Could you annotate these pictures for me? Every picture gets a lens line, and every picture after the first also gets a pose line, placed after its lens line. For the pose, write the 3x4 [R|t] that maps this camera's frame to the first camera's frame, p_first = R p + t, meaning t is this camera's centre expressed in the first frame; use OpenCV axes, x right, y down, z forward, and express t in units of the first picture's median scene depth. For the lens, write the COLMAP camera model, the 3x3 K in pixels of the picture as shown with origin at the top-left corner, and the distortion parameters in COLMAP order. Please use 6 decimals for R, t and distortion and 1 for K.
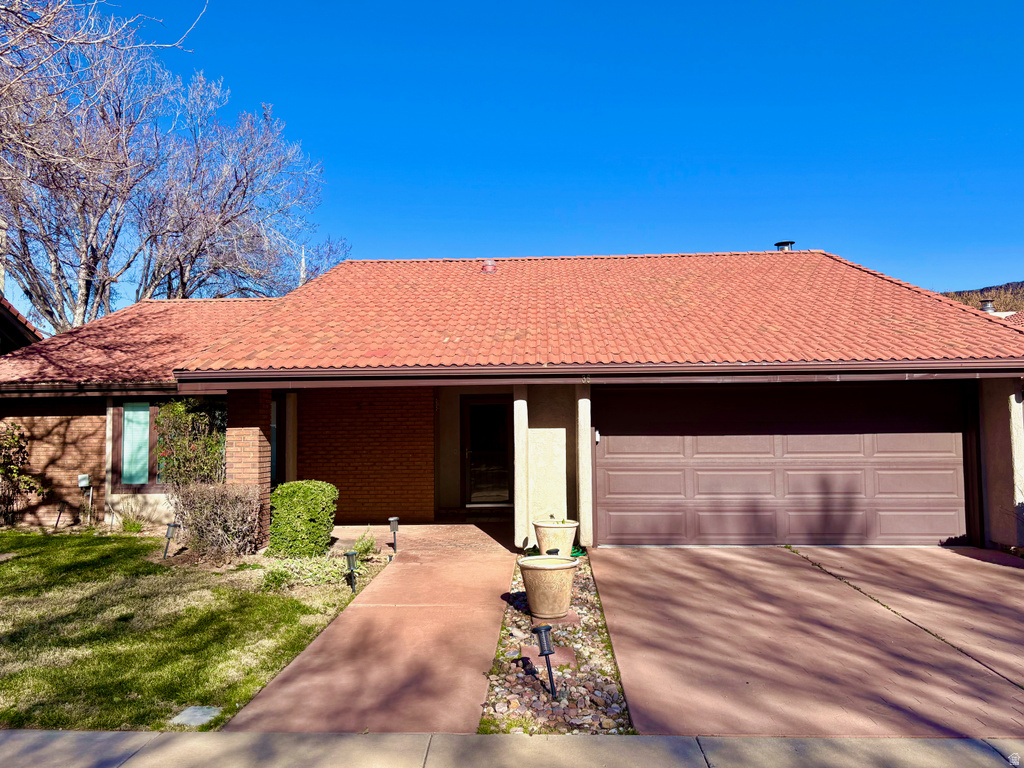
lens RADIAL K [[794.6, 0, 511.9], [0, 794.6, 384.4], [0, 0, 1]] dist [0.014966, -0.020075]
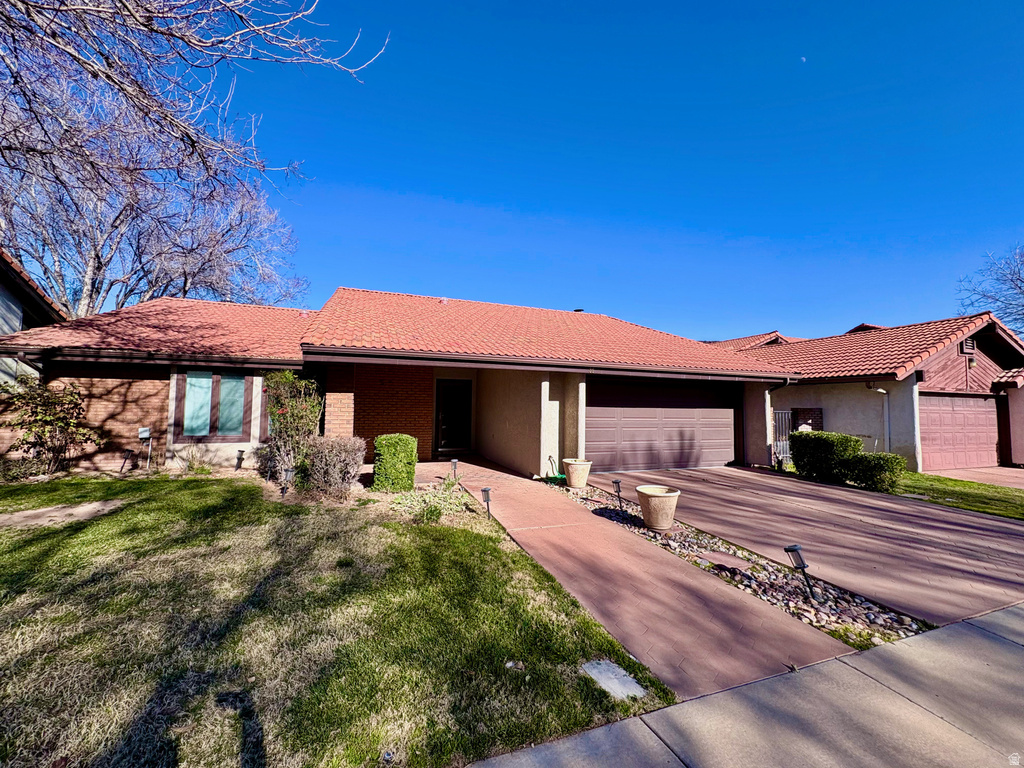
lens RADIAL K [[406.1, 0, 511.1], [0, 406.1, 383.8], [0, 0, 1]] dist [-0.008515, 0.000551]
pose [[0.922916, 0.045723, 0.382276, -0.261038], [-0.047347, 0.998865, -0.005164, 0.022824], [-0.382079, -0.013334, 0.924034, 0.215753]]
